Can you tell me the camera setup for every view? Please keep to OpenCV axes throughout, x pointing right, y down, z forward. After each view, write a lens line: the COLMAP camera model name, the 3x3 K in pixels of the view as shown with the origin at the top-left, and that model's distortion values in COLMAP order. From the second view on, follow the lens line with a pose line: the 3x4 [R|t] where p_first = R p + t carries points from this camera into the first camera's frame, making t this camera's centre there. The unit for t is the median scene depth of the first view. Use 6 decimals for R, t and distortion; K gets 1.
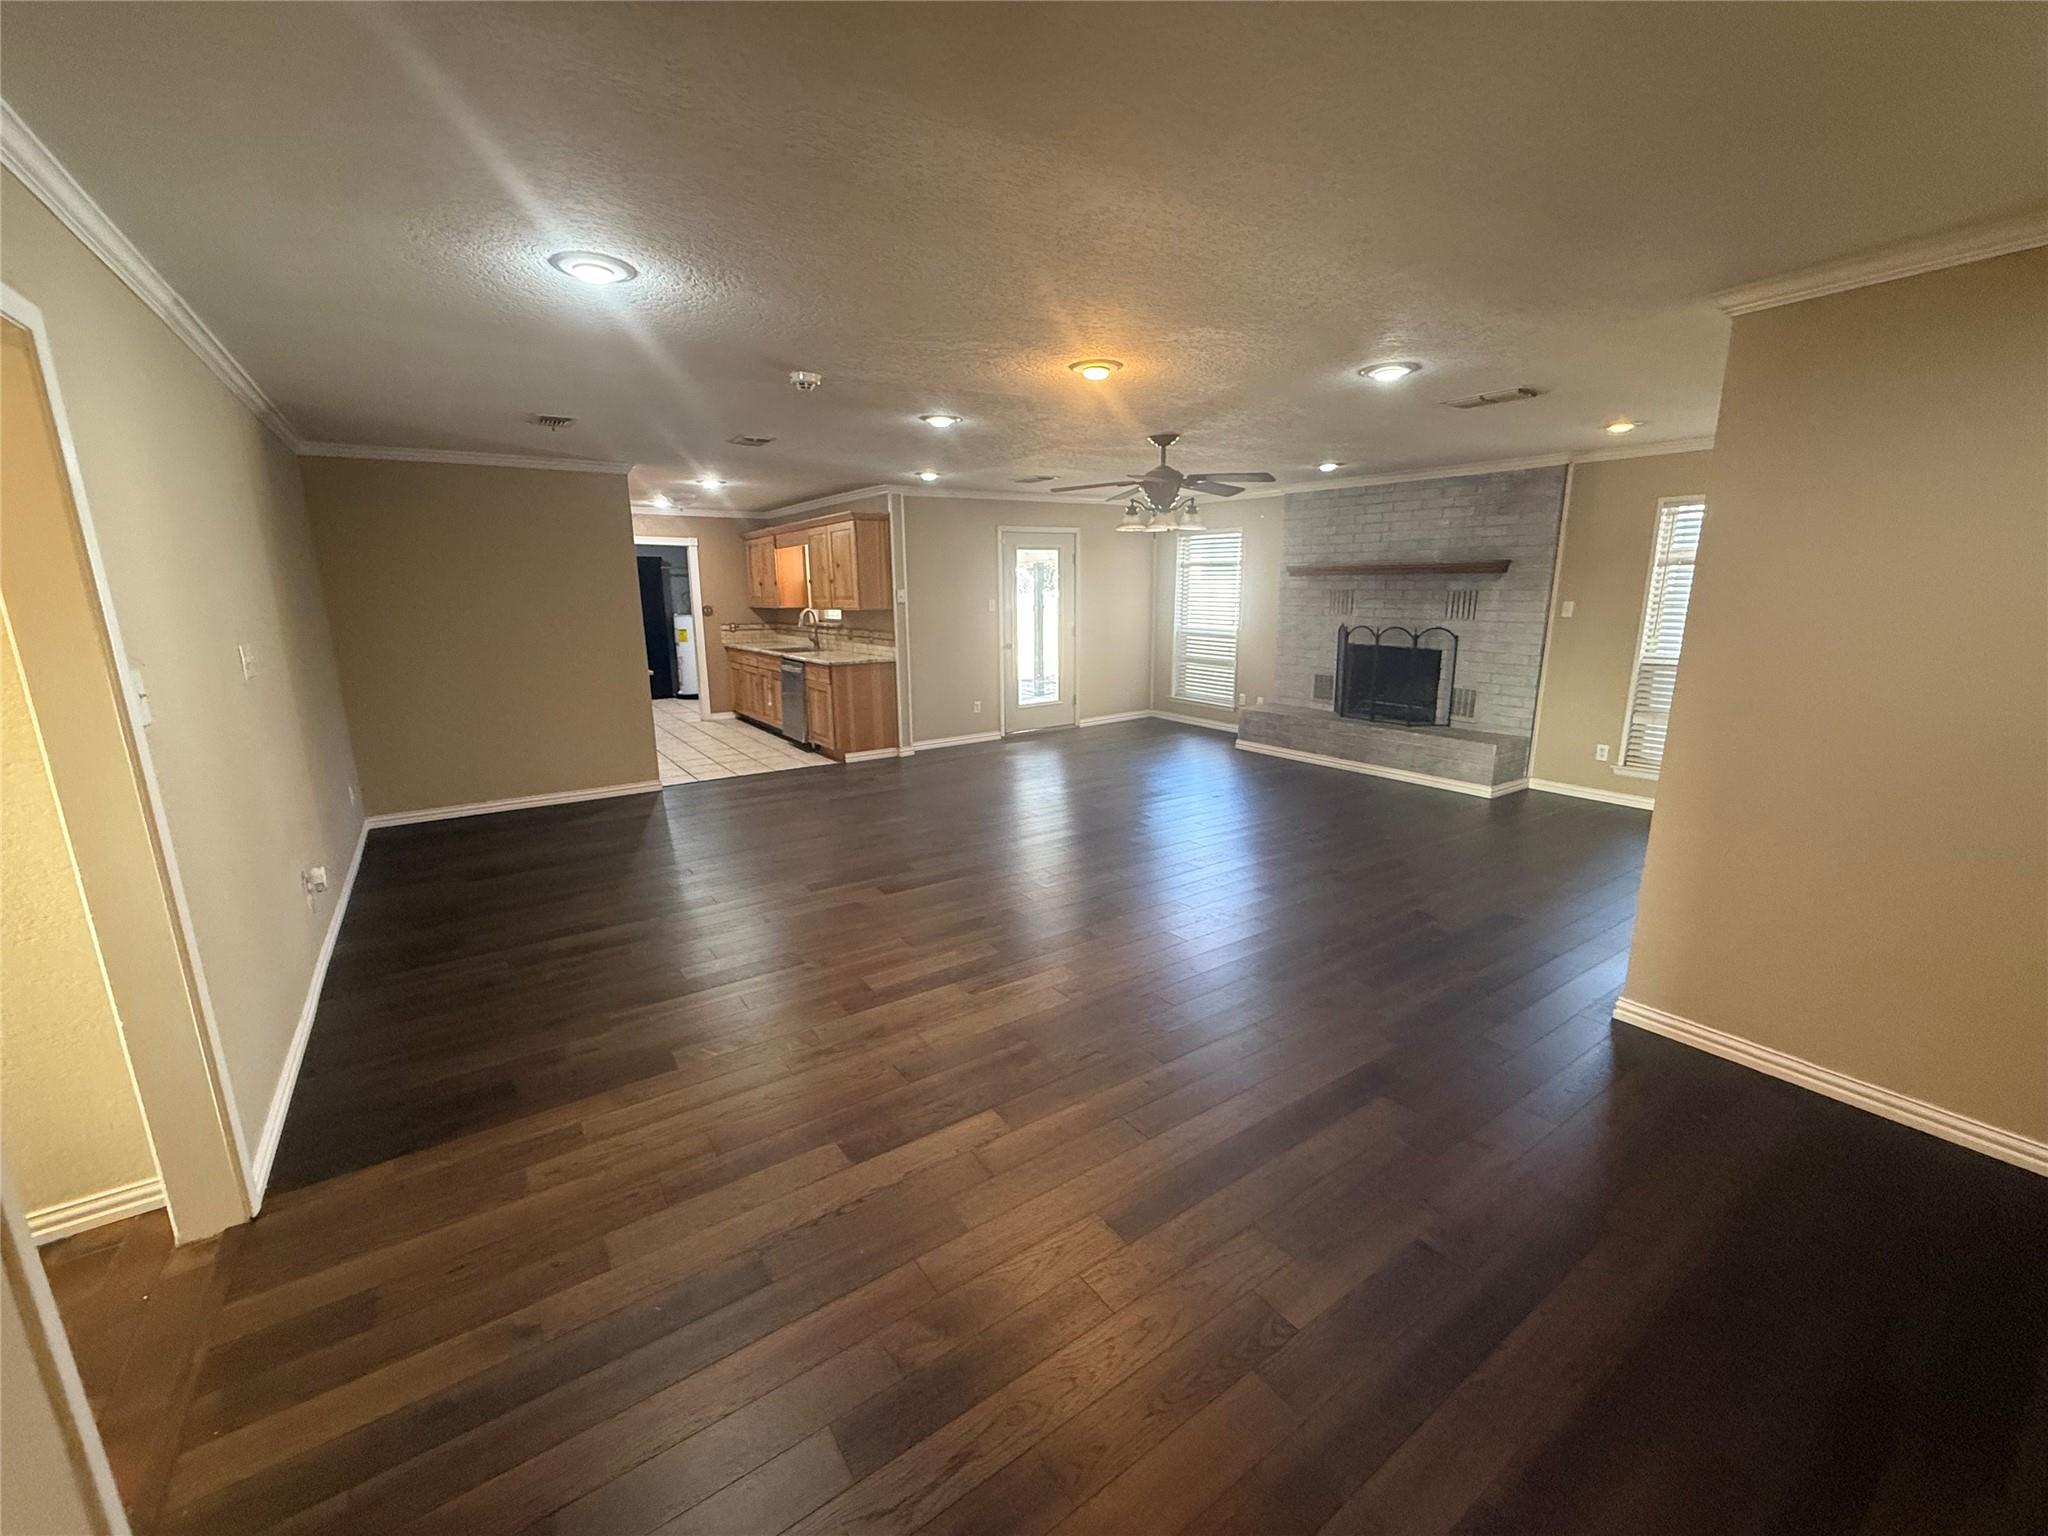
lens RADIAL K [[825.3, 0, 1017.2], [0, 825.3, 771.1], [0, 0, 1]] dist [-0.000442, -0.000006]
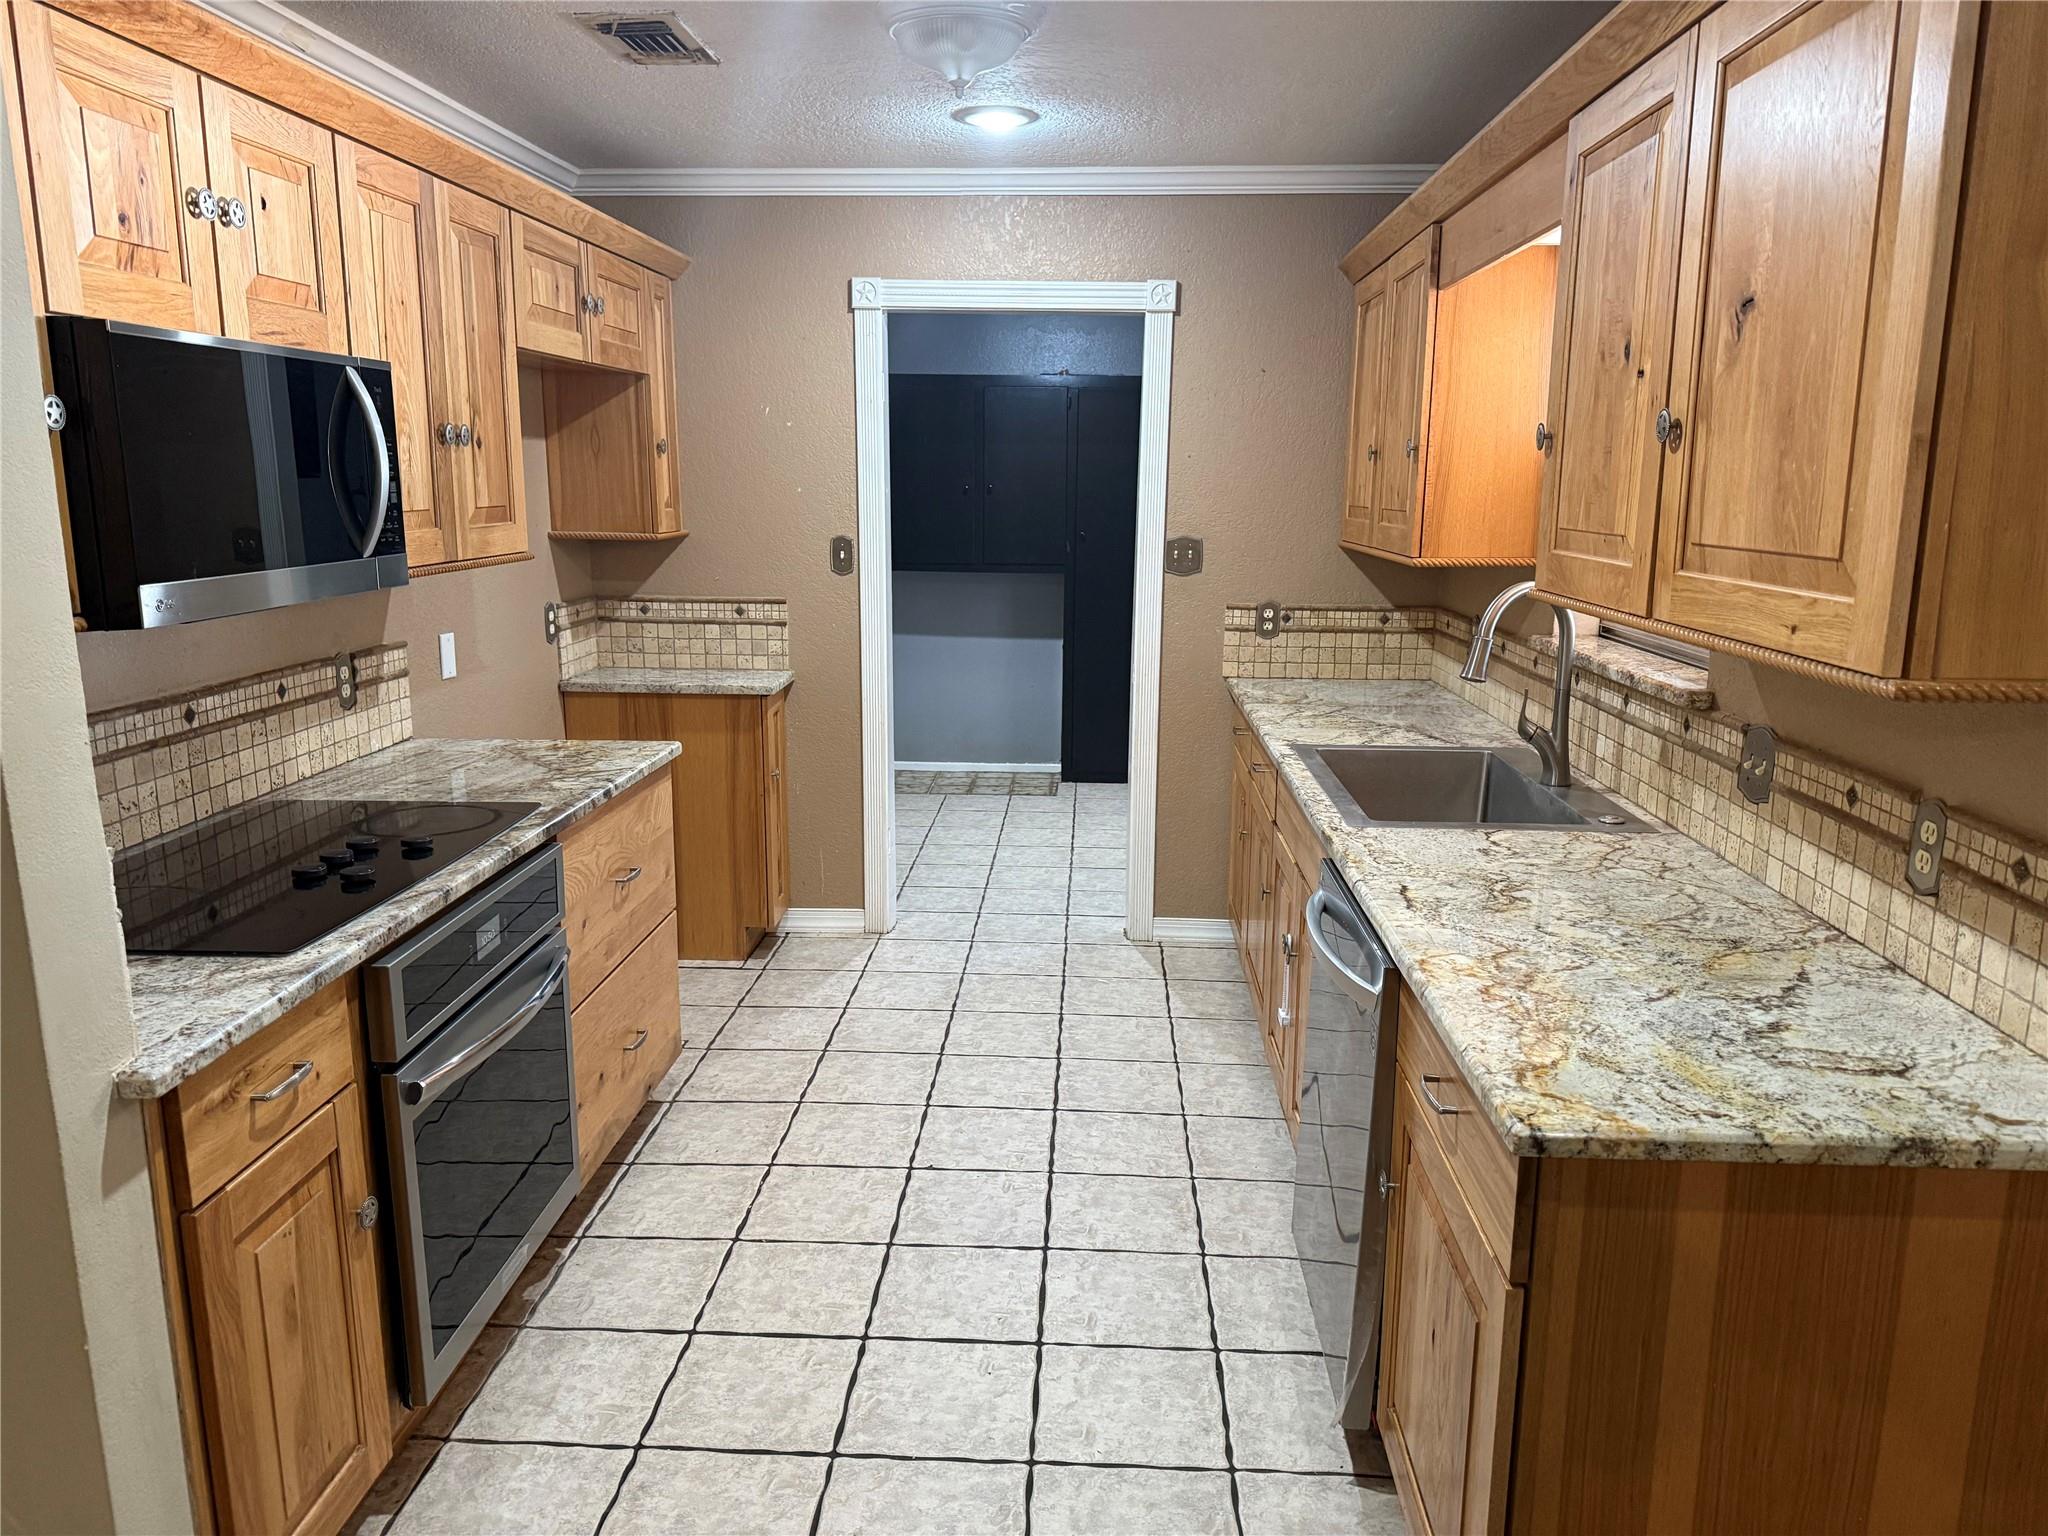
lens RADIAL K [[1455.3, 0, 1026.4], [0, 1455.3, 764.5], [0, 0, 1]] dist [0.003560, 0.000460]
pose [[0.795666, 0.140668, -0.589176, -0.134260], [-0.153477, 0.987739, 0.028560, -0.138932], [0.585970, 0.067700, 0.807500, 0.622469]]
